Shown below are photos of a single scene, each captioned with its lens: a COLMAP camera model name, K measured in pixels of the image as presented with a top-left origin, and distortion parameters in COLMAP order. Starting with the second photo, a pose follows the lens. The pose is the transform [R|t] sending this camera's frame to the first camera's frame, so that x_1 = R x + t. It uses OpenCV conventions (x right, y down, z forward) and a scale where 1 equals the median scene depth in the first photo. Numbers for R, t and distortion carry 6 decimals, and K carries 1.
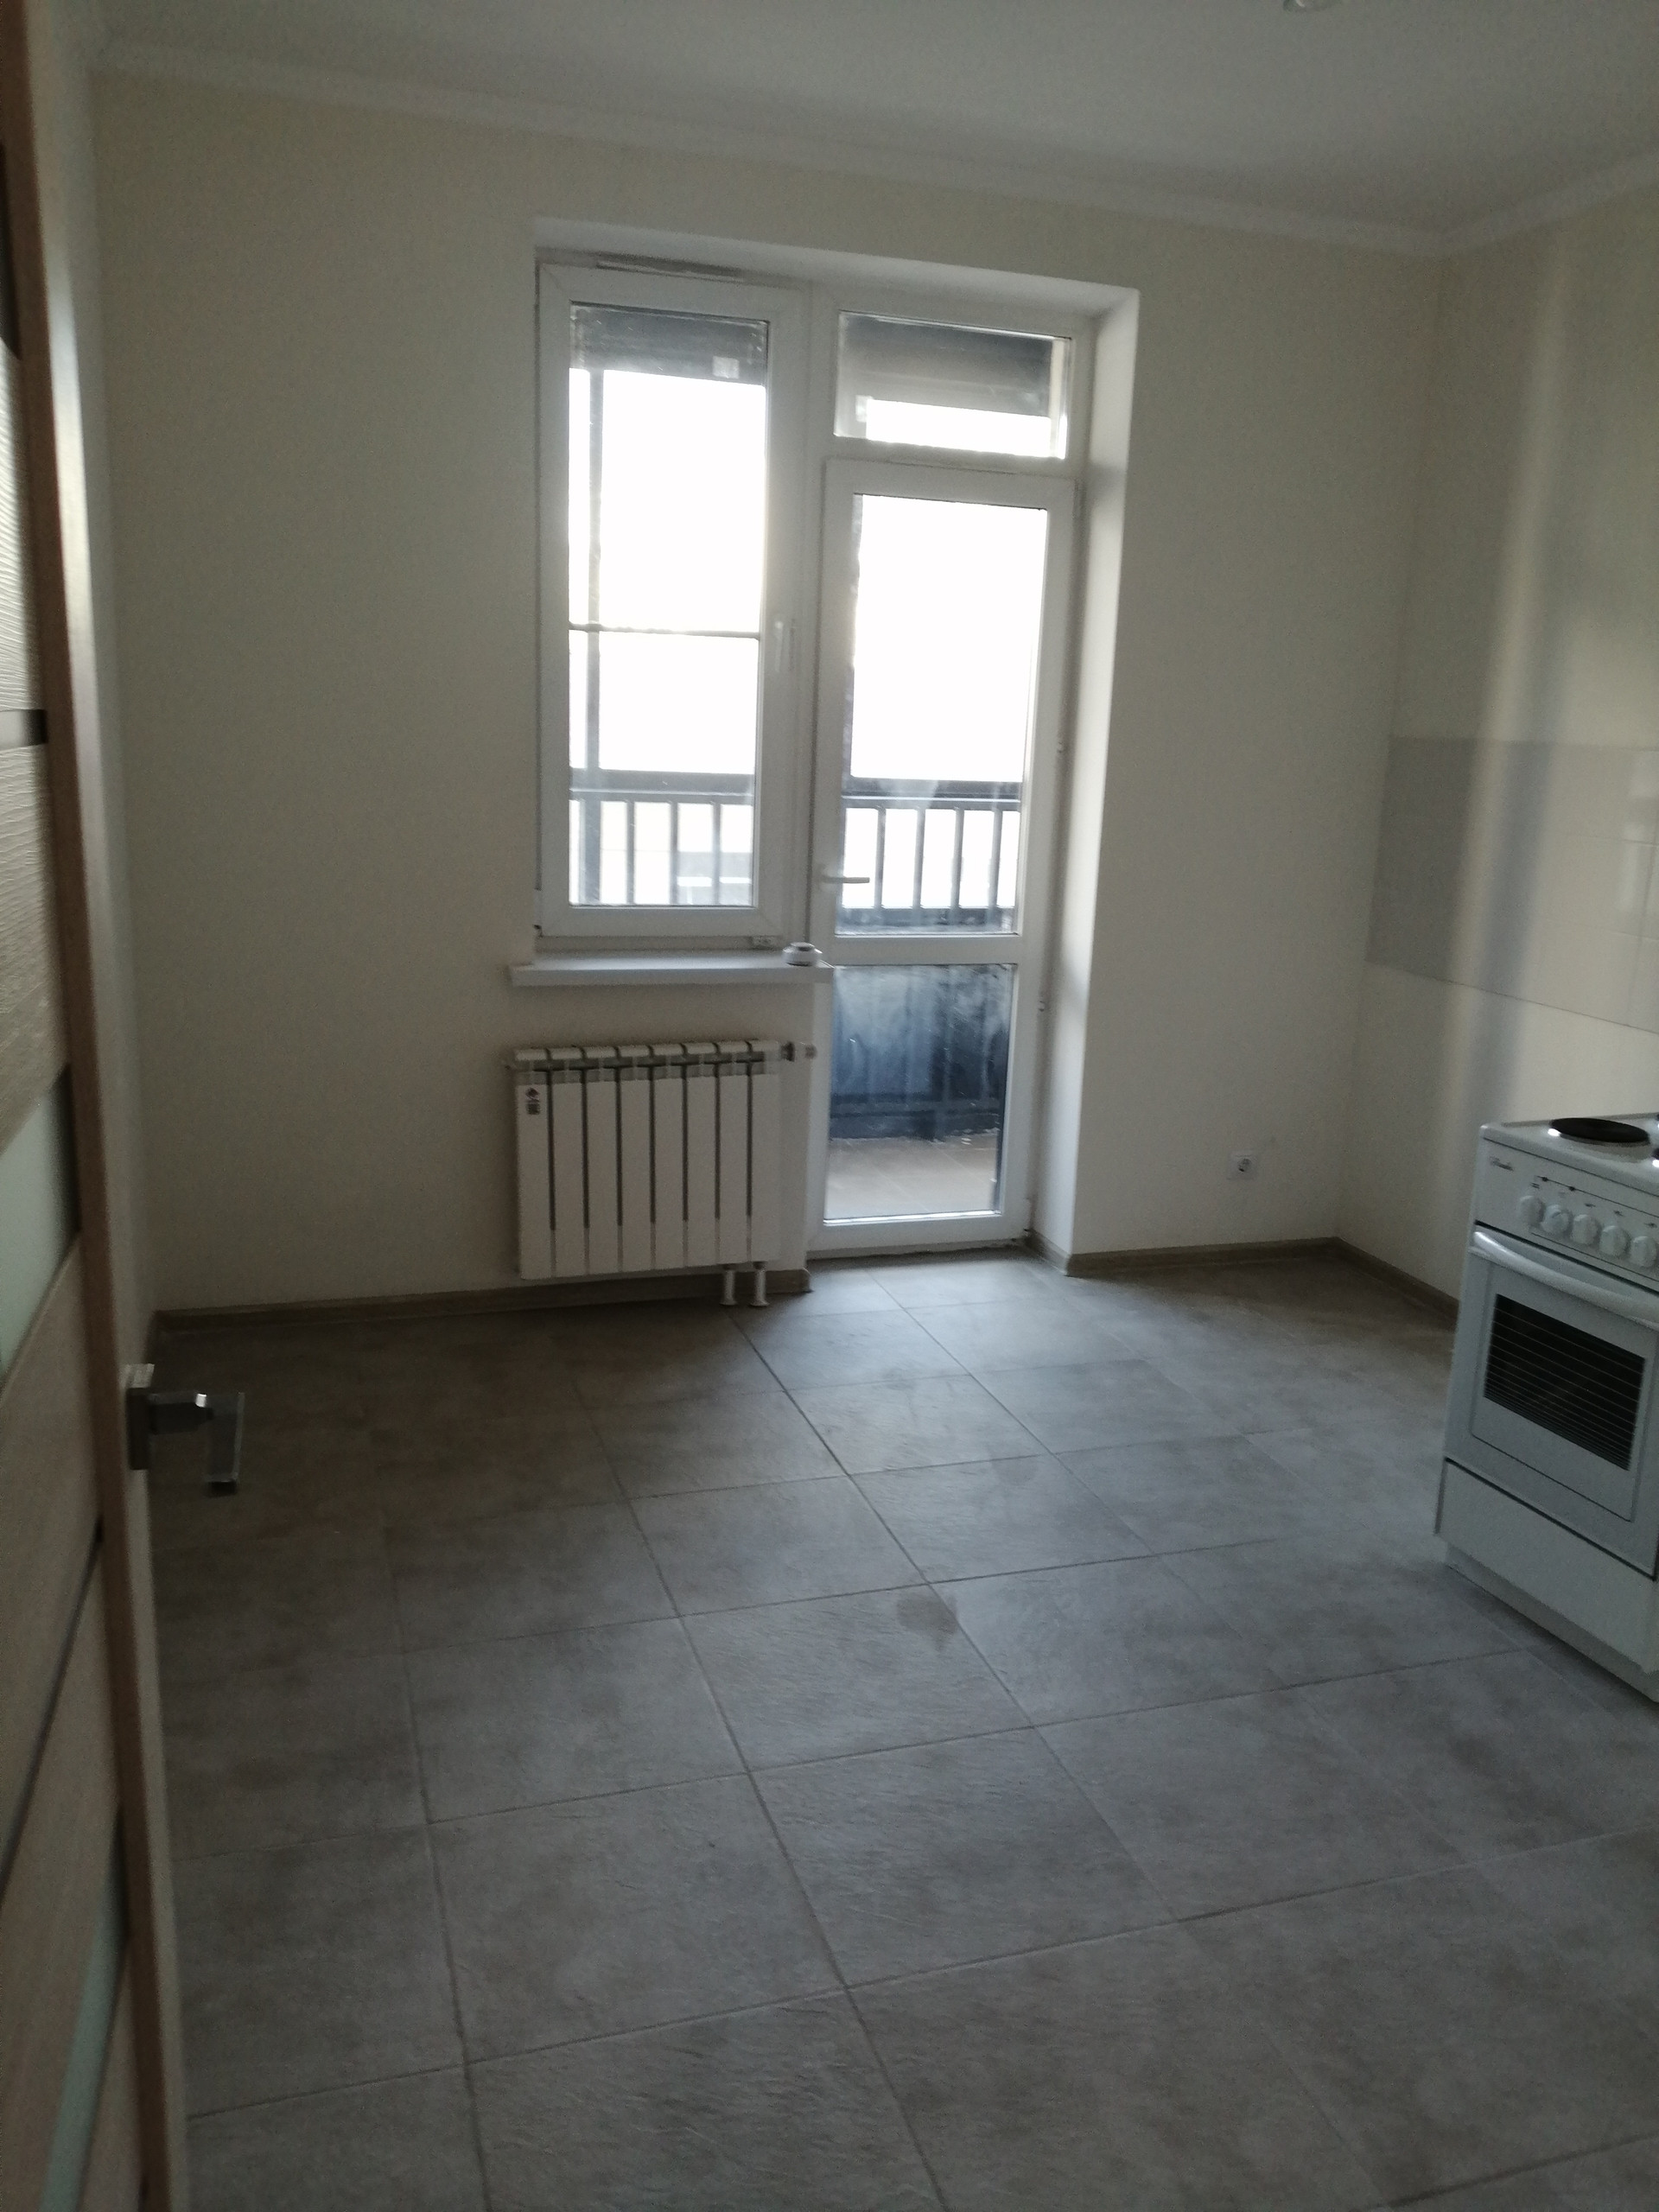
lens RADIAL K [[1665.2, 0, 857.1], [0, 1665.2, 1145.4], [0, 0, 1]] dist [0.026982, -0.027602]
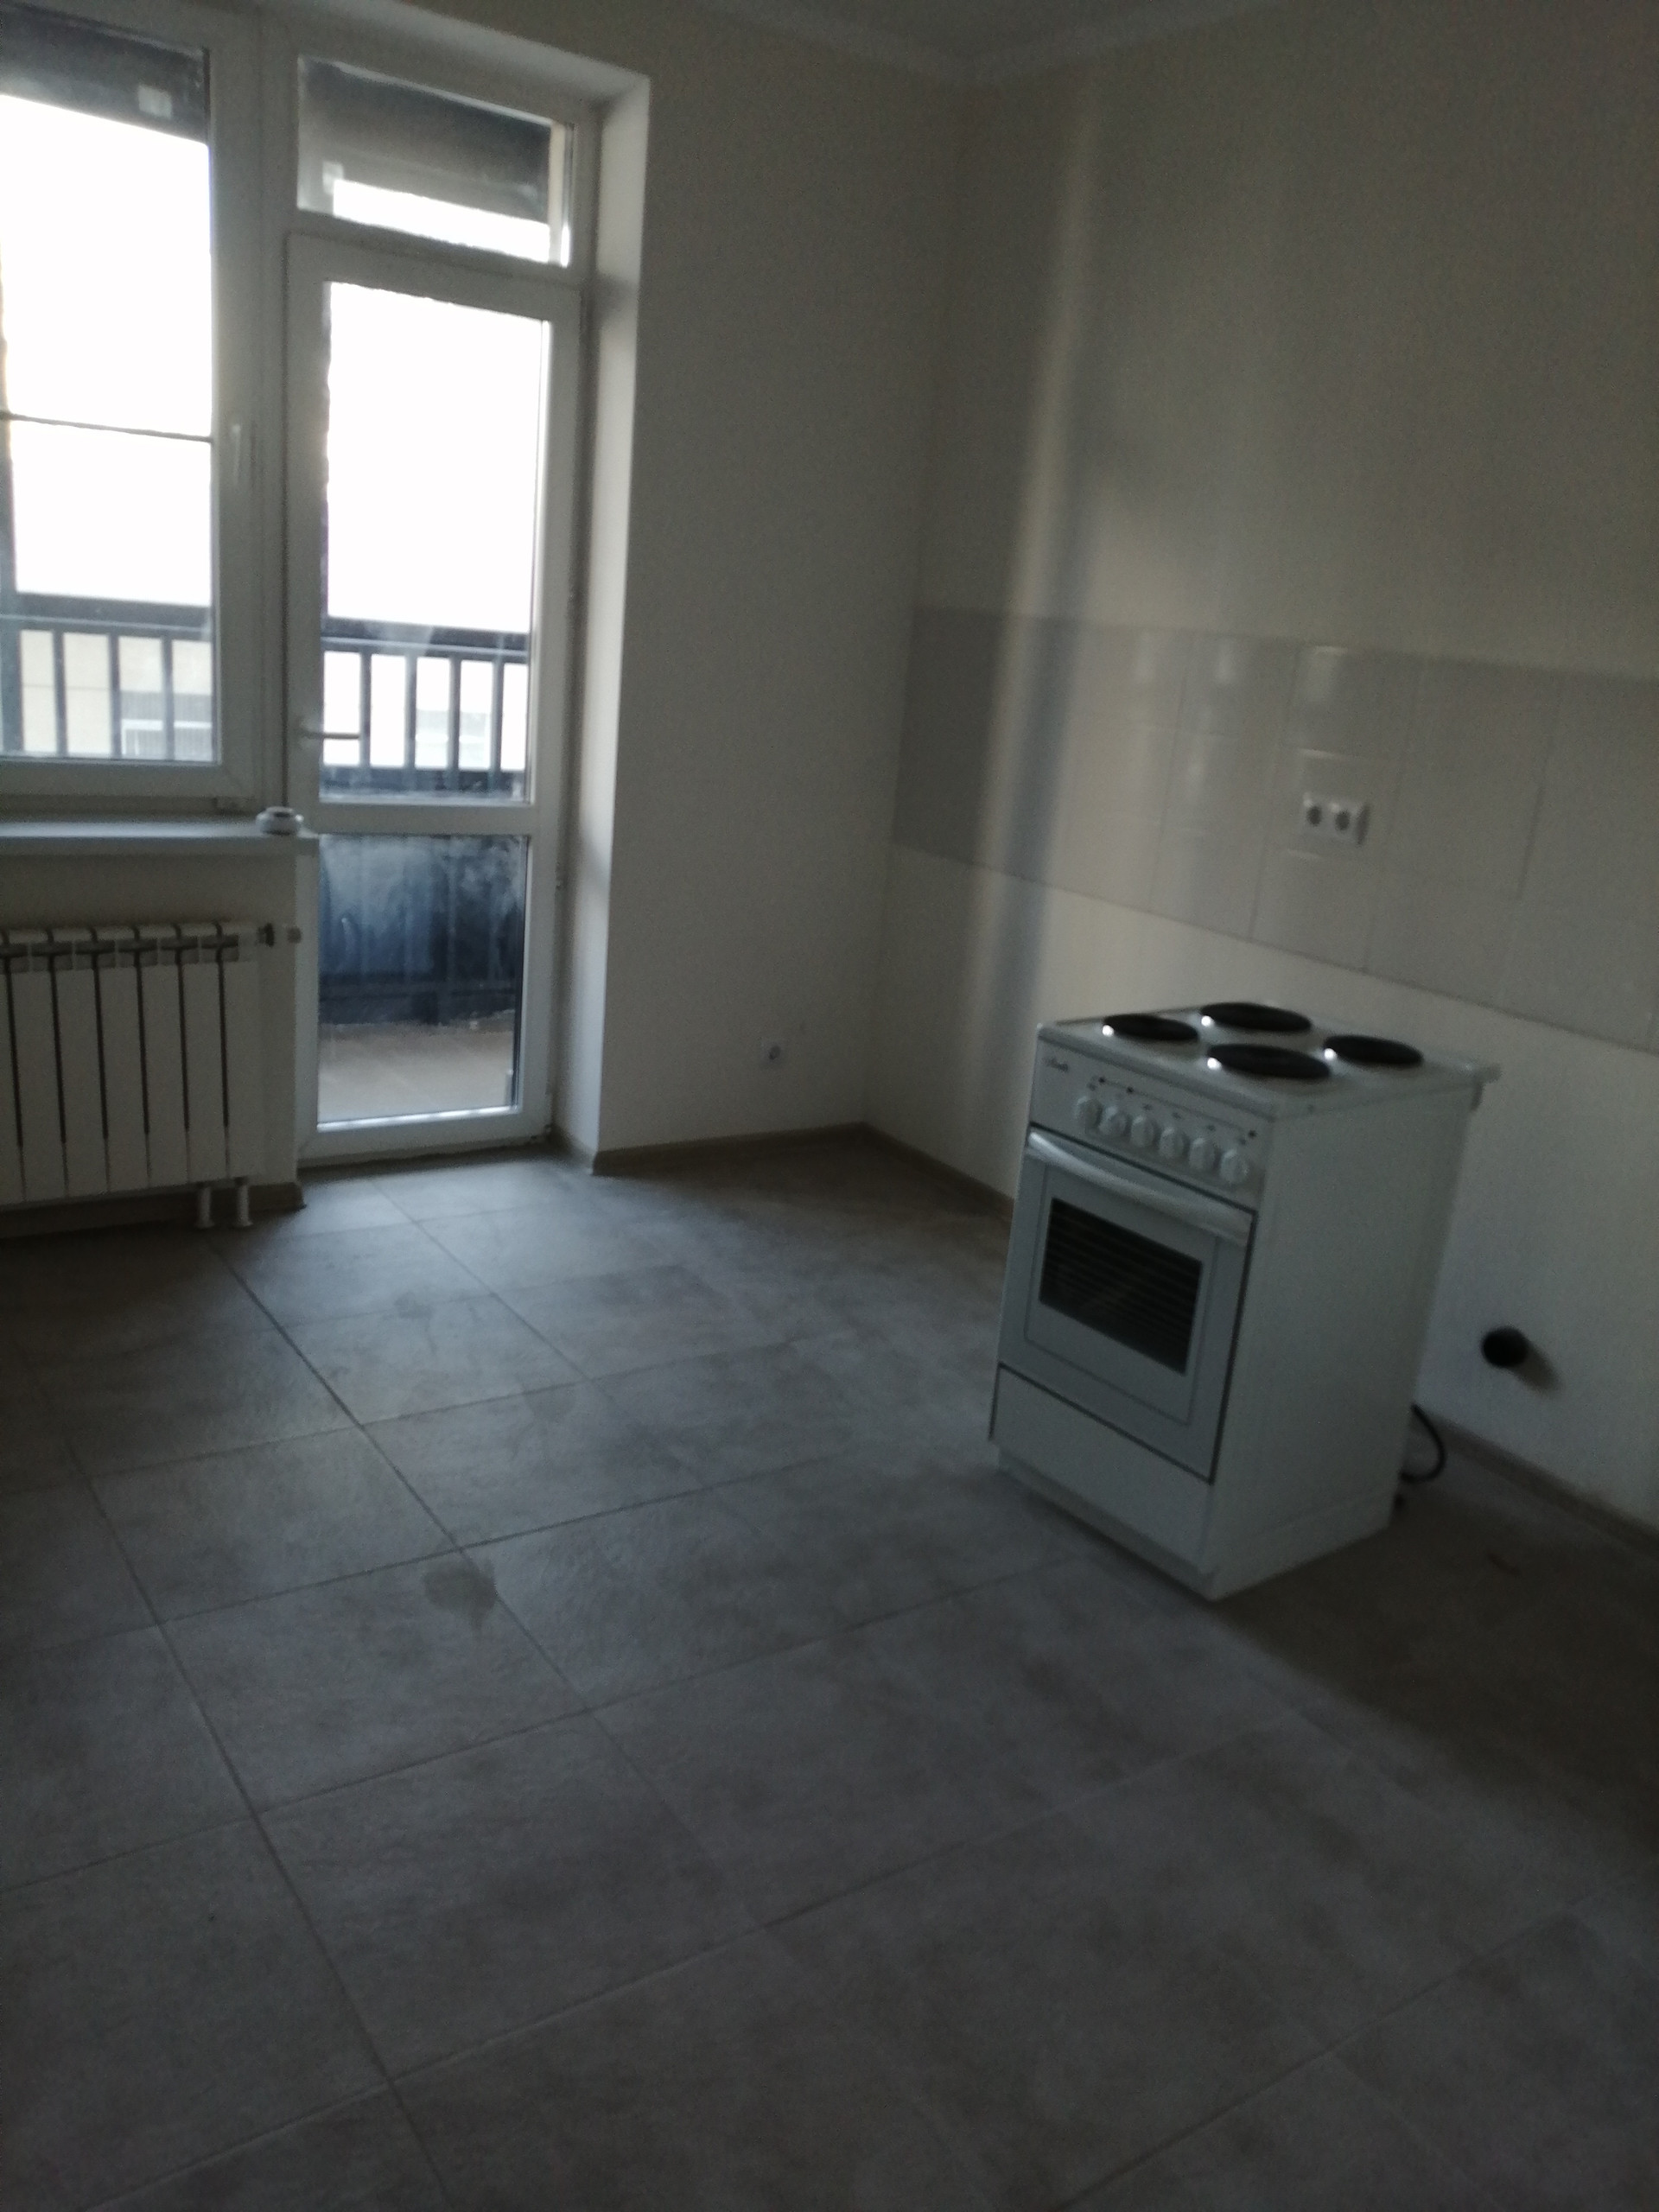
lens RADIAL K [[1665.2, 0, 839.6], [0, 1665.2, 1122.4], [0, 0, 1]] dist [0.026982, -0.027602]
pose [[0.958107, -0.032673, 0.284542, -0.006855], [0.012800, 0.997364, 0.071425, -0.018110], [-0.286126, -0.064791, 0.955999, 0.081409]]
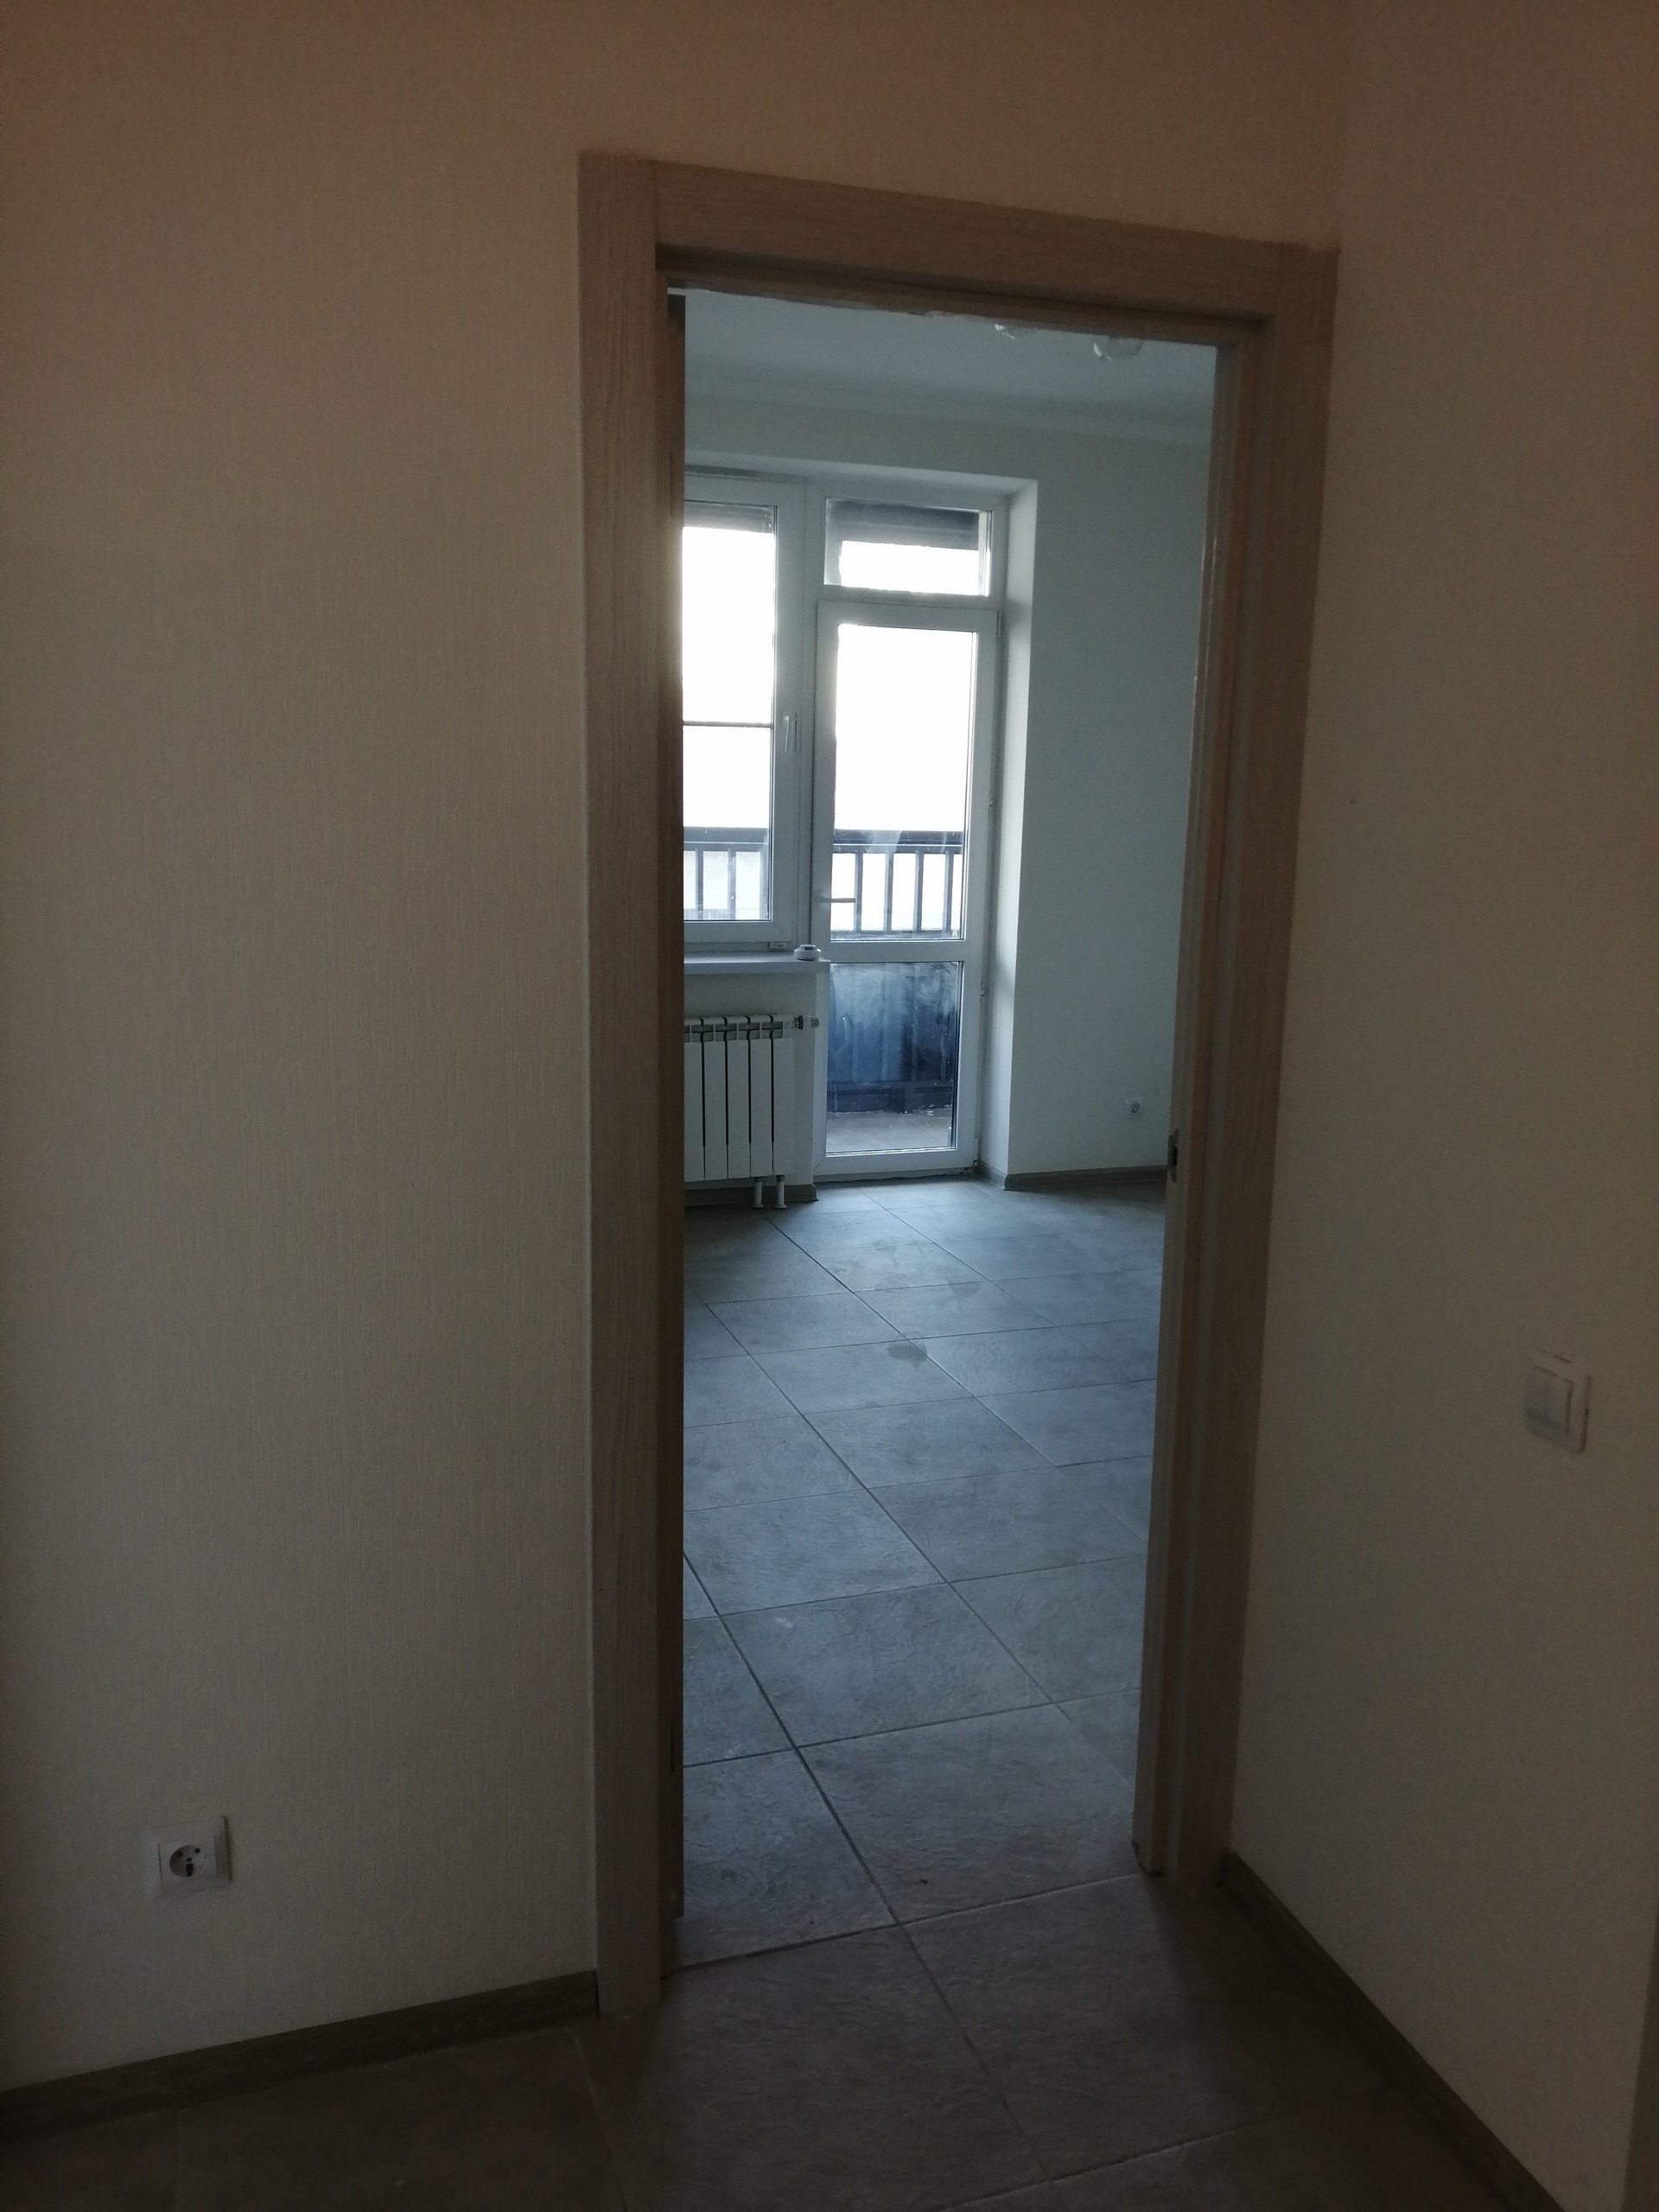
lens RADIAL K [[1665.2, 0, 831.7], [0, 1665.2, 1171.3], [0, 0, 1]] dist [0.026982, -0.027602]
pose [[0.999802, -0.019427, 0.004211, -0.023243], [0.019532, 0.999459, -0.026458, 0.109905], [-0.003695, 0.026535, 0.999641, -0.405032]]
